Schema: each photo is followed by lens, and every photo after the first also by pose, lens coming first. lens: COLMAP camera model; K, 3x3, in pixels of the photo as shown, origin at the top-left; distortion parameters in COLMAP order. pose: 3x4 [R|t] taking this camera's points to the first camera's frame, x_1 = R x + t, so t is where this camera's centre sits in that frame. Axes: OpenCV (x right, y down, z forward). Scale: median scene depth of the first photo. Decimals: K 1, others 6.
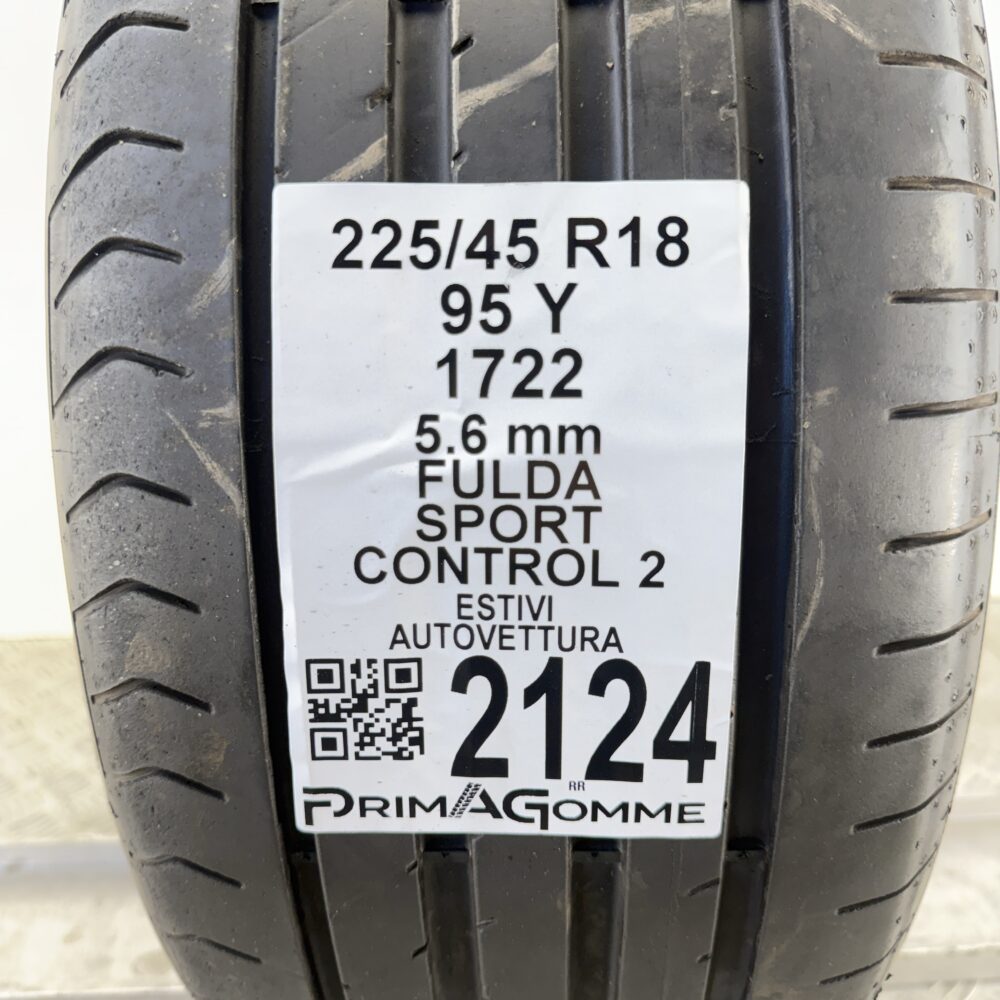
lens RADIAL K [[976.0, 0, 504.5], [0, 976.0, 507.3], [0, 0, 1]] dist [0.094732, 0.000000]
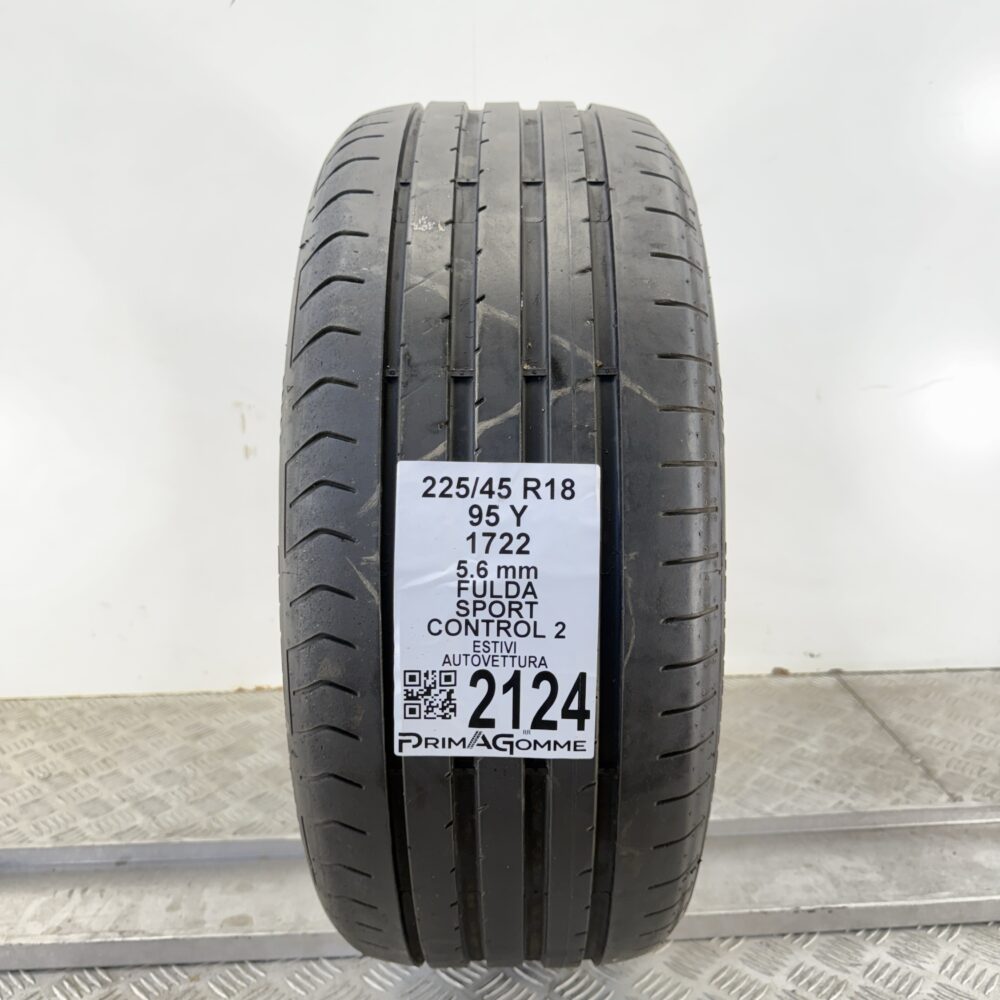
lens RADIAL K [[976.0, 0, 509.7], [0, 976.0, 499.7], [0, 0, 1]] dist [0.094732, 0.000000]
pose [[0.999660, 0.013382, 0.022395, -0.019379], [-0.011277, 0.995731, -0.091606, -0.027238], [-0.023525, 0.091322, 0.995543, -1.225668]]
